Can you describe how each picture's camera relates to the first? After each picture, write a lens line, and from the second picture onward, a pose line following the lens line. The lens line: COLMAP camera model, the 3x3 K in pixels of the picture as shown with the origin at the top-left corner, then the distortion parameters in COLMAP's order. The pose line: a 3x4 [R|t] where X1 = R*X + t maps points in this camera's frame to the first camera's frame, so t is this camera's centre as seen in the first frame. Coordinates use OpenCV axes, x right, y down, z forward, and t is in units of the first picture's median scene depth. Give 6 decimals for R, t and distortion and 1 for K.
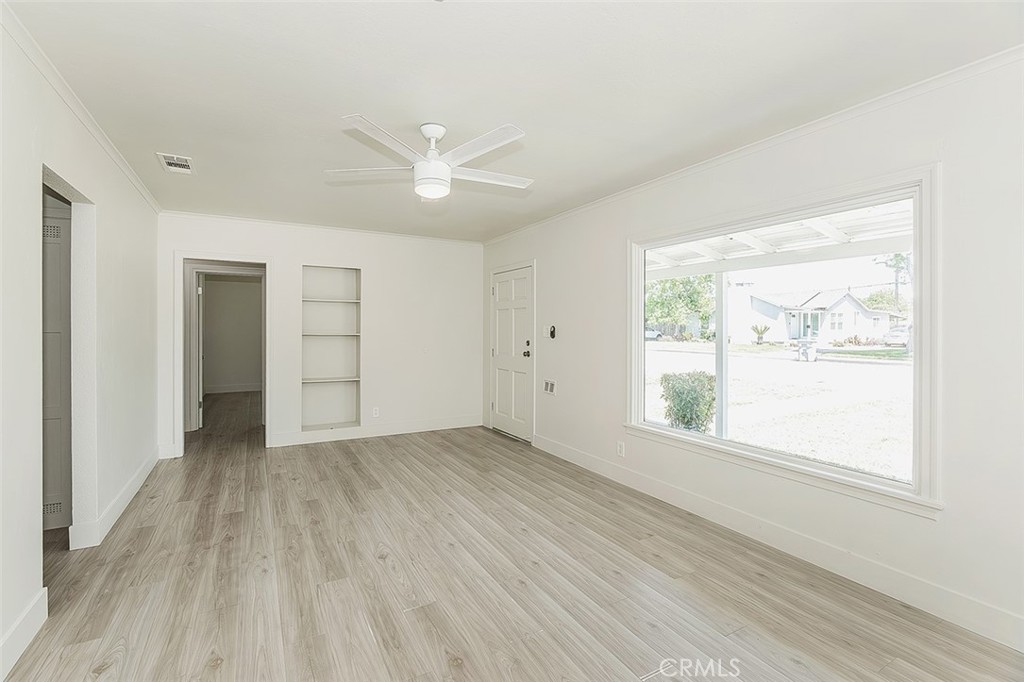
lens RADIAL K [[426.1, 0, 463.5], [0, 426.1, 329.5], [0, 0, 1]] dist [-0.014616, 0.000140]
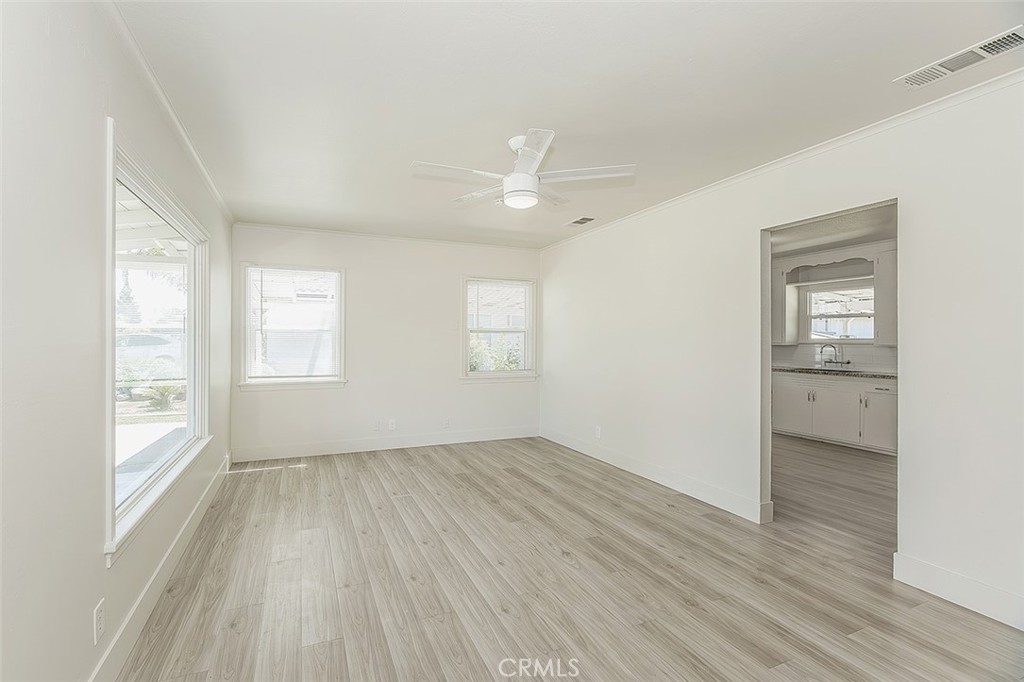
lens RADIAL K [[446.2, 0, 481.2], [0, 446.2, 339.8], [0, 0, 1]] dist [-0.017458, 0.000045]
pose [[-0.999054, -0.007514, 0.042842, -0.021101], [-0.007449, 0.999971, 0.001664, 0.008103], [-0.042853, 0.001344, -0.999080, 1.799855]]
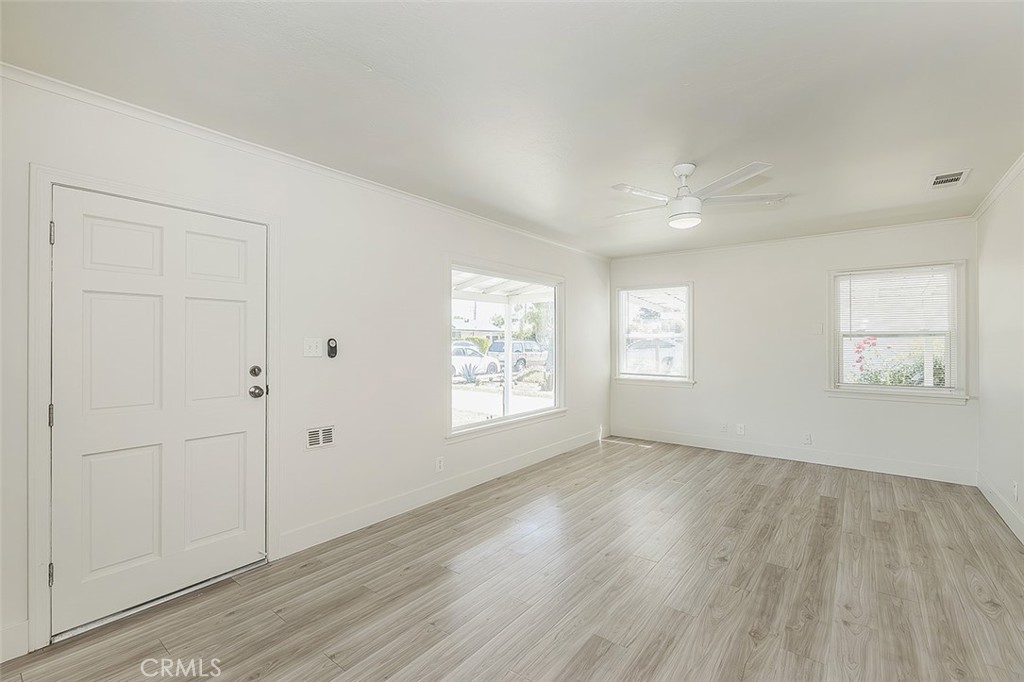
lens RADIAL K [[457.6, 0, 512.0], [0, 457.6, 341.0], [0, 0, 1]] dist [-0.001382, -0.000070]
pose [[-0.444946, -0.001363, 0.895556, -0.835465], [-0.000147, 0.999999, 0.001449, -0.007308], [-0.895557, 0.000513, -0.444946, 1.691902]]
